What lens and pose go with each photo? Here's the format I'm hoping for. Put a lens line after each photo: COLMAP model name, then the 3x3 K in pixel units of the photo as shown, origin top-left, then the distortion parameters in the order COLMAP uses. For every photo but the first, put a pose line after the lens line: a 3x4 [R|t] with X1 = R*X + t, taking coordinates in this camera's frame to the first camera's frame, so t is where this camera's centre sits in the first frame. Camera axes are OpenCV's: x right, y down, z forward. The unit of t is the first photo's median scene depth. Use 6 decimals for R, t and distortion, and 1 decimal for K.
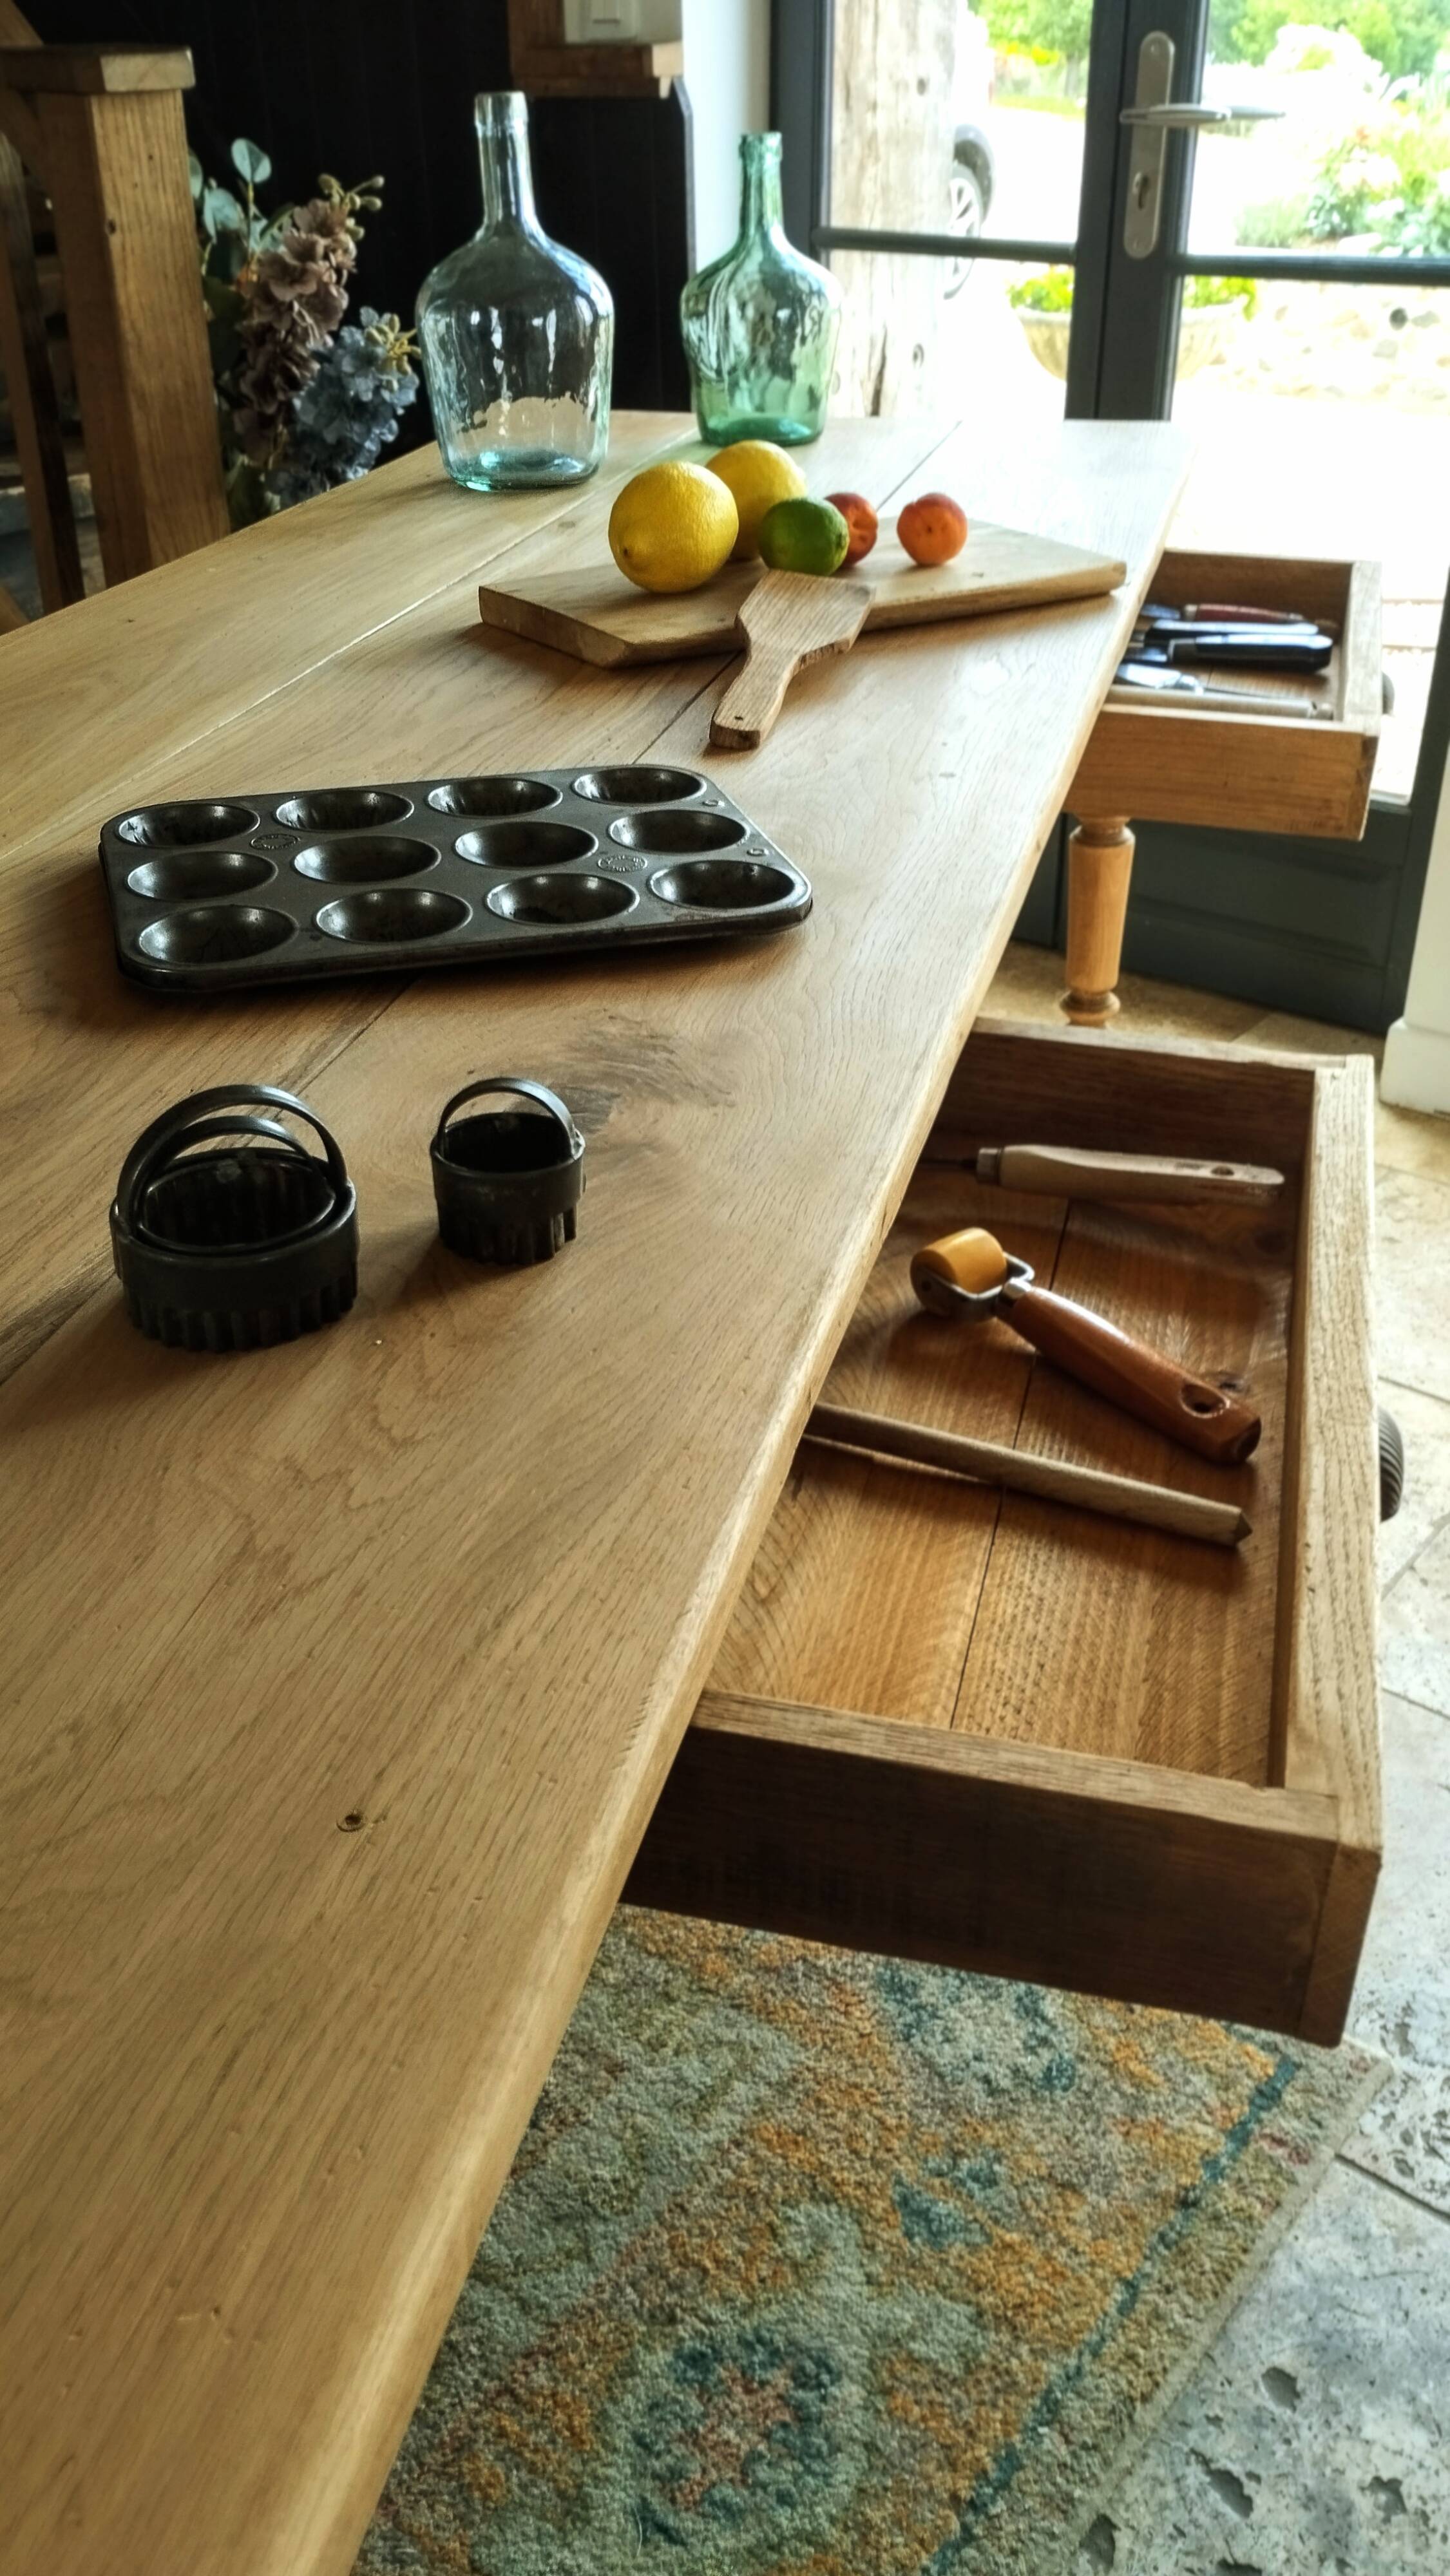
lens RADIAL K [[2137.0, 0, 731.4], [0, 2137.0, 1278.7], [0, 0, 1]] dist [0.062734, -0.072669]
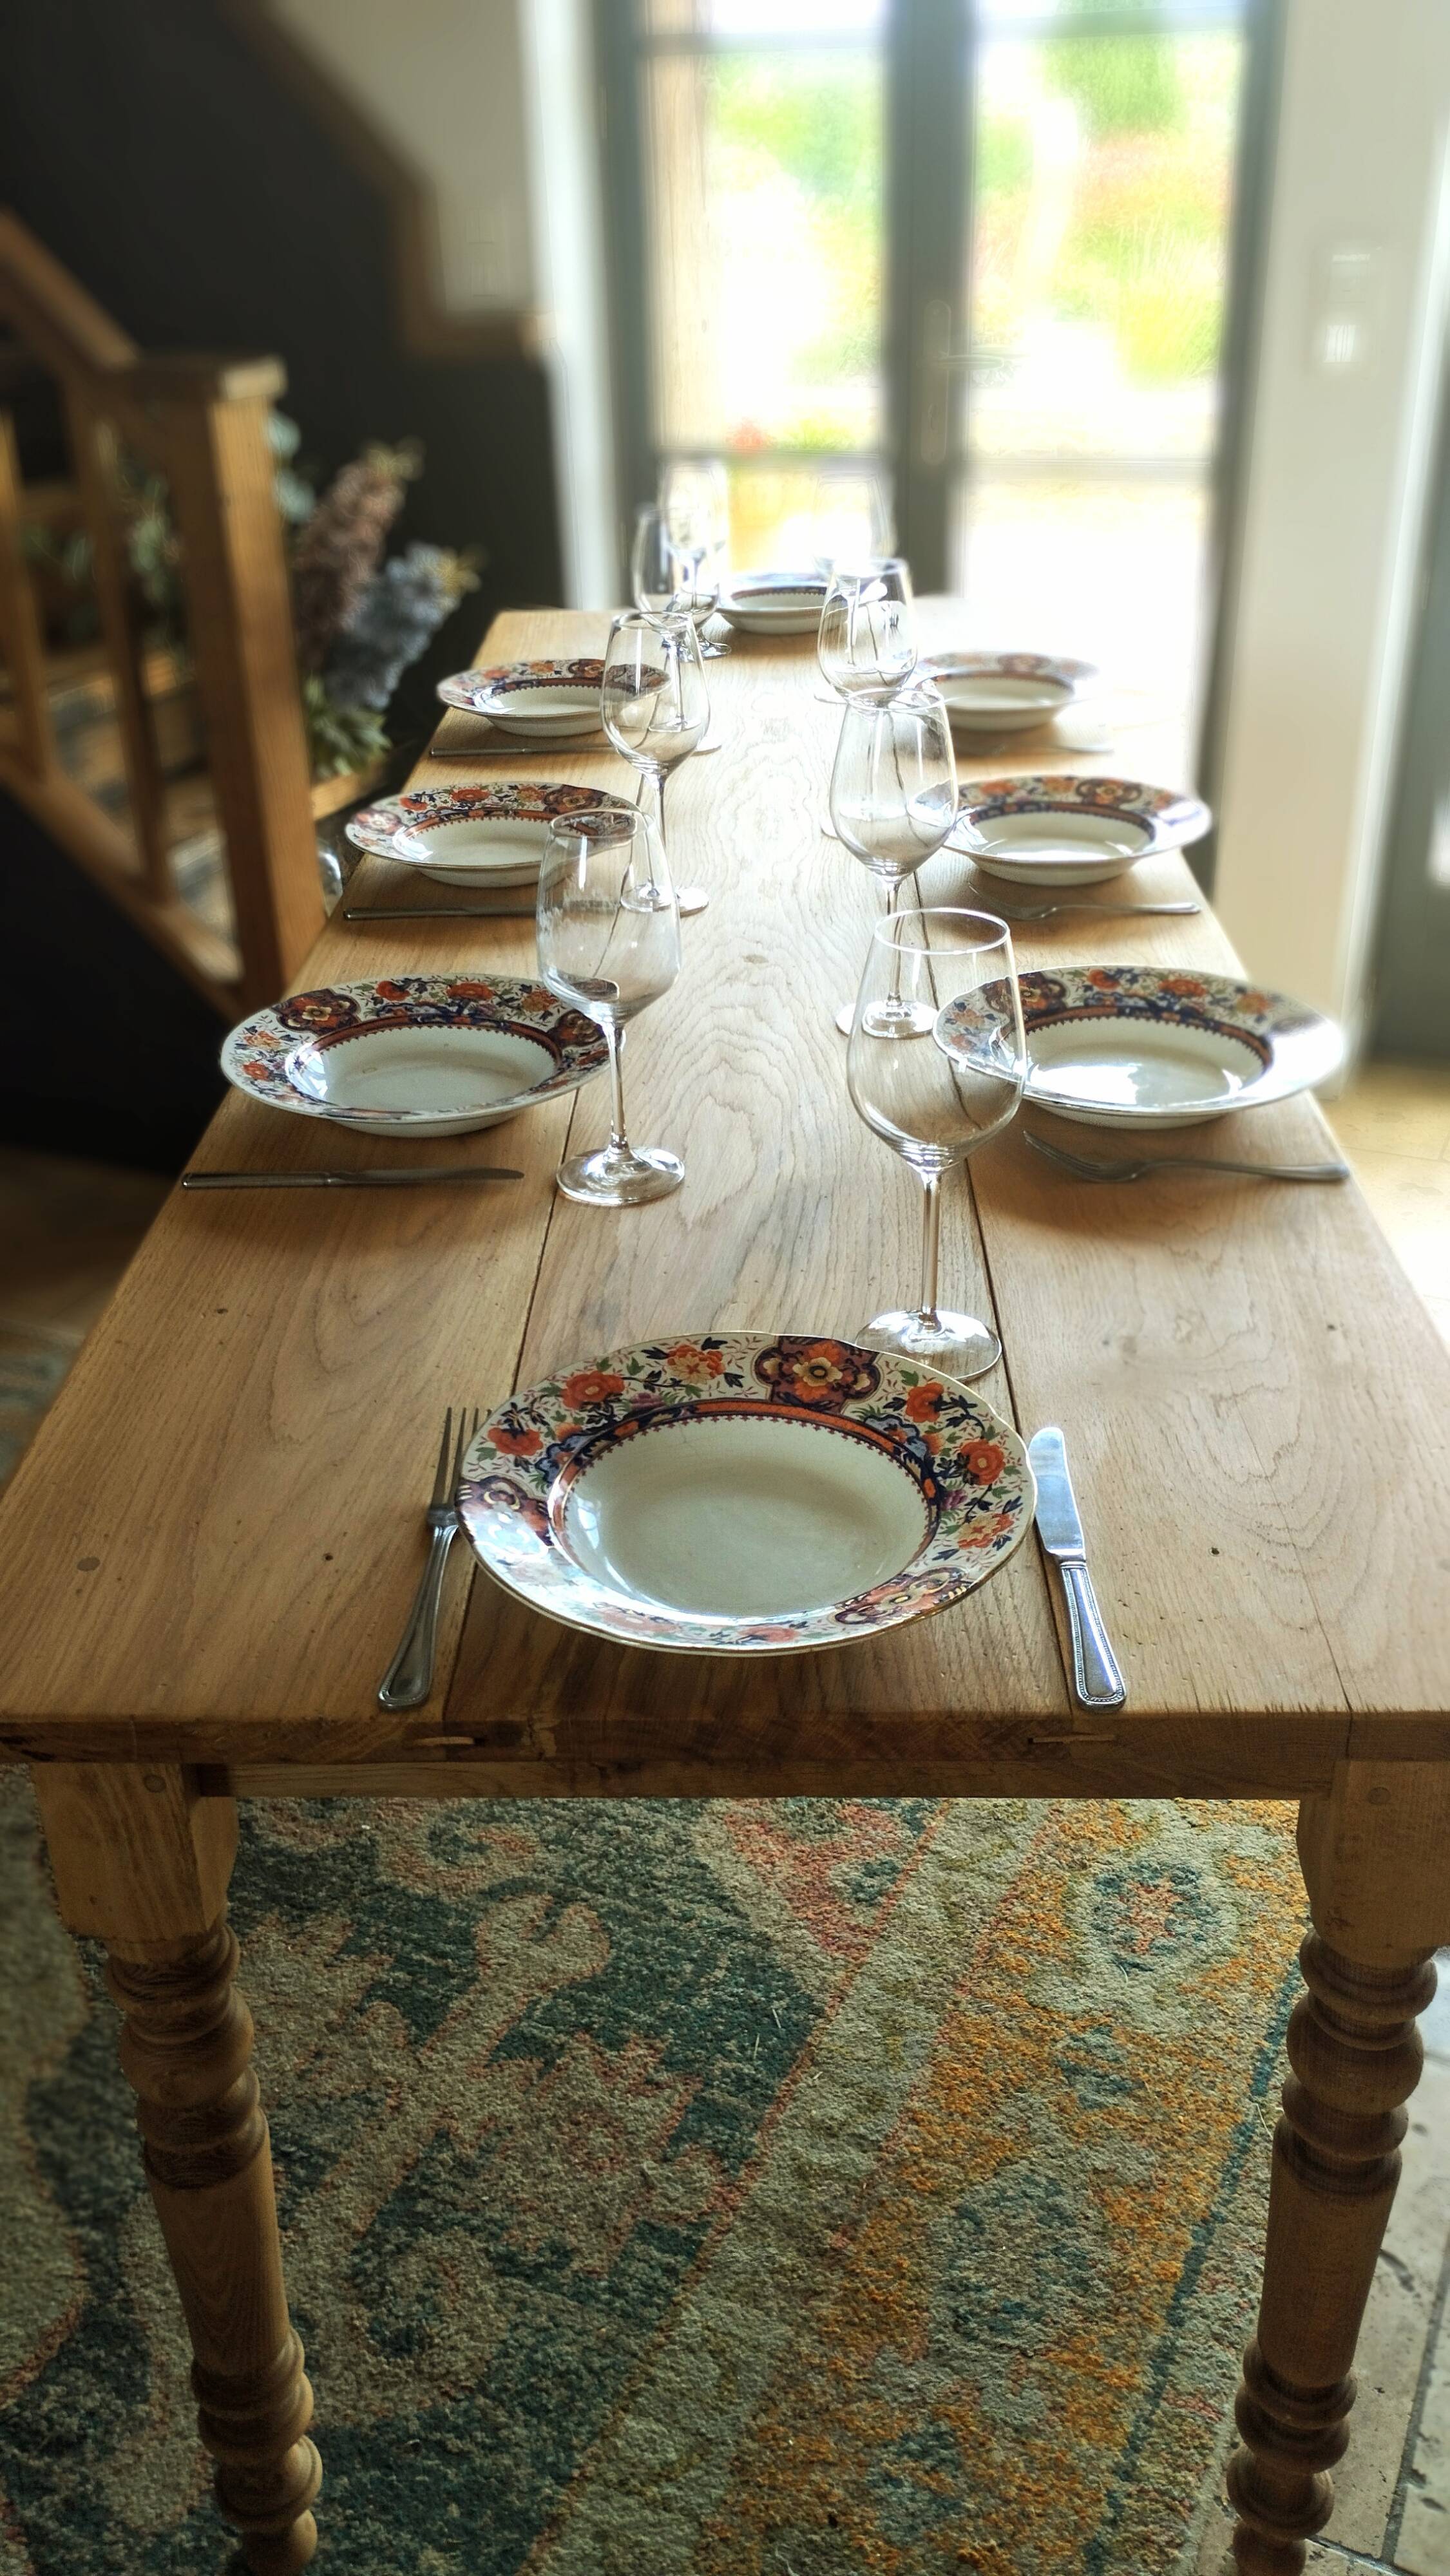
lens RADIAL K [[2137.0, 0, 727.0], [0, 2137.0, 1271.1], [0, 0, 1]] dist [0.062734, -0.072669]
pose [[0.972988, -0.121467, 0.196315, -0.520401], [0.129954, 0.991039, -0.030895, 0.074132], [-0.190803, 0.055573, 0.980054, -0.475236]]
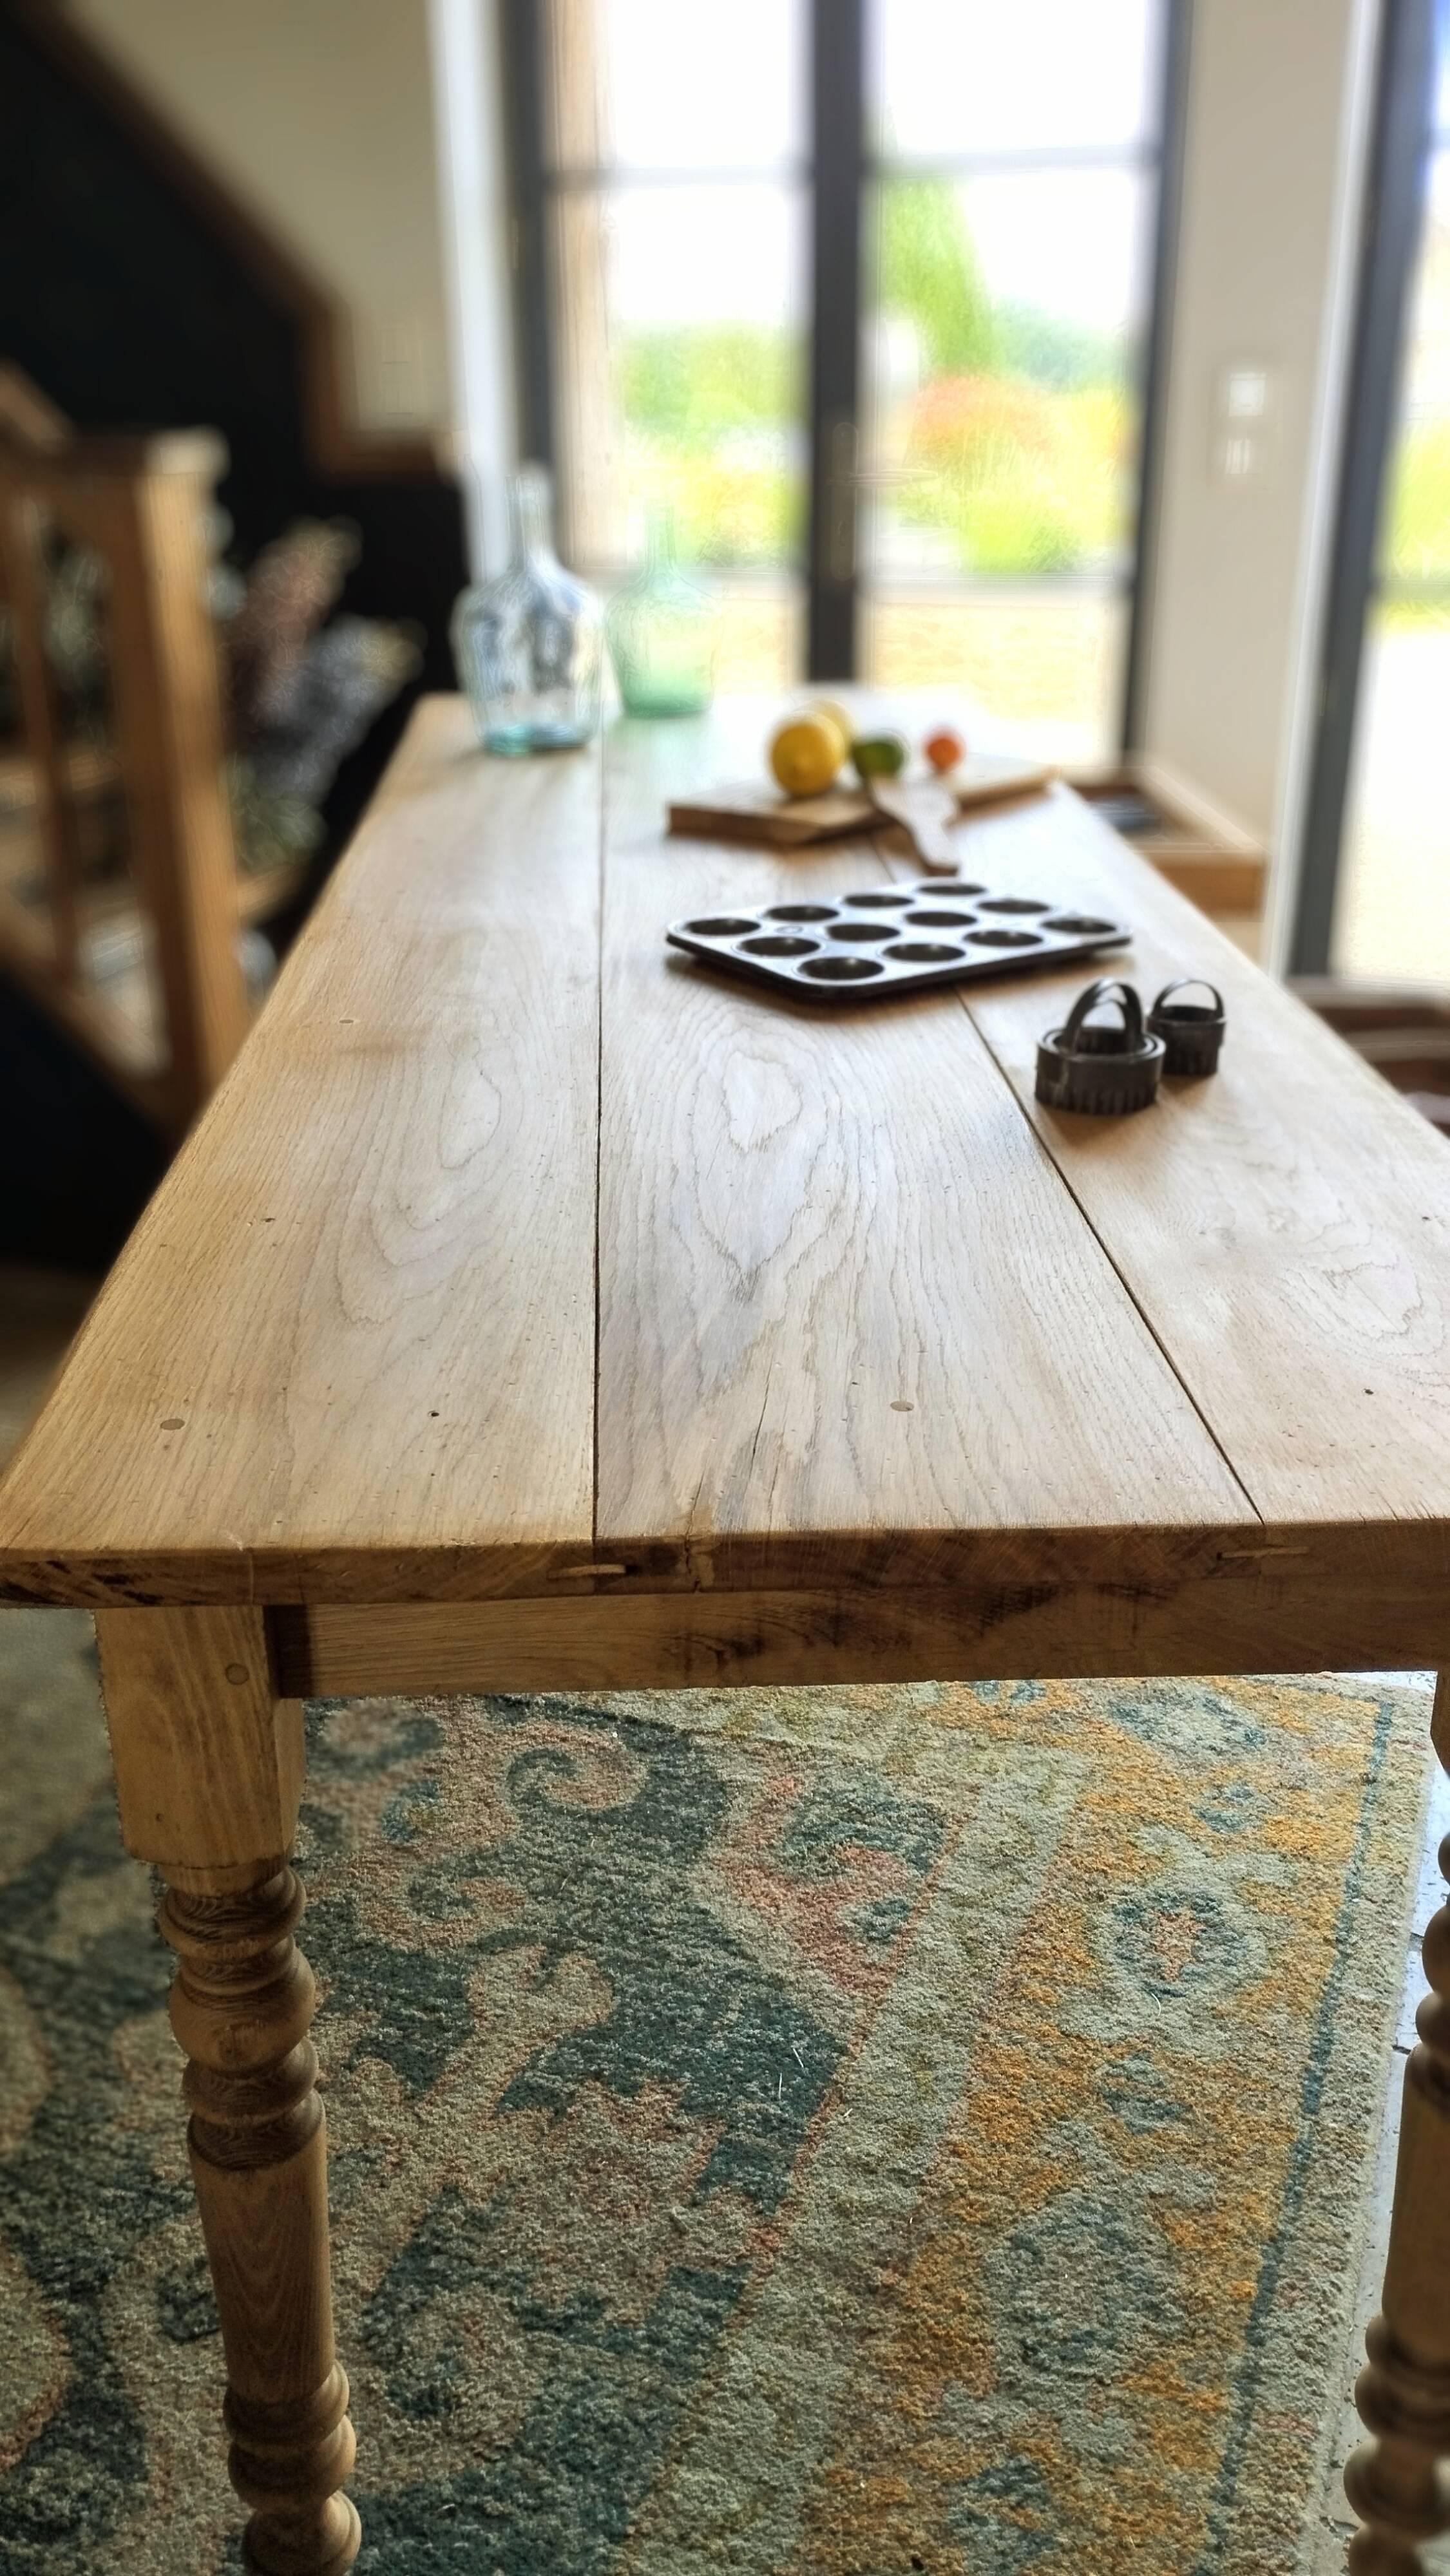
lens RADIAL K [[2137.0, 0, 725.3], [0, 2137.0, 1284.1], [0, 0, 1]] dist [0.062734, -0.072669]
pose [[0.954228, -0.114623, 0.276243, -0.625586], [0.149561, 0.982742, -0.108855, 0.188702], [-0.258998, 0.145187, 0.954903, -0.396643]]
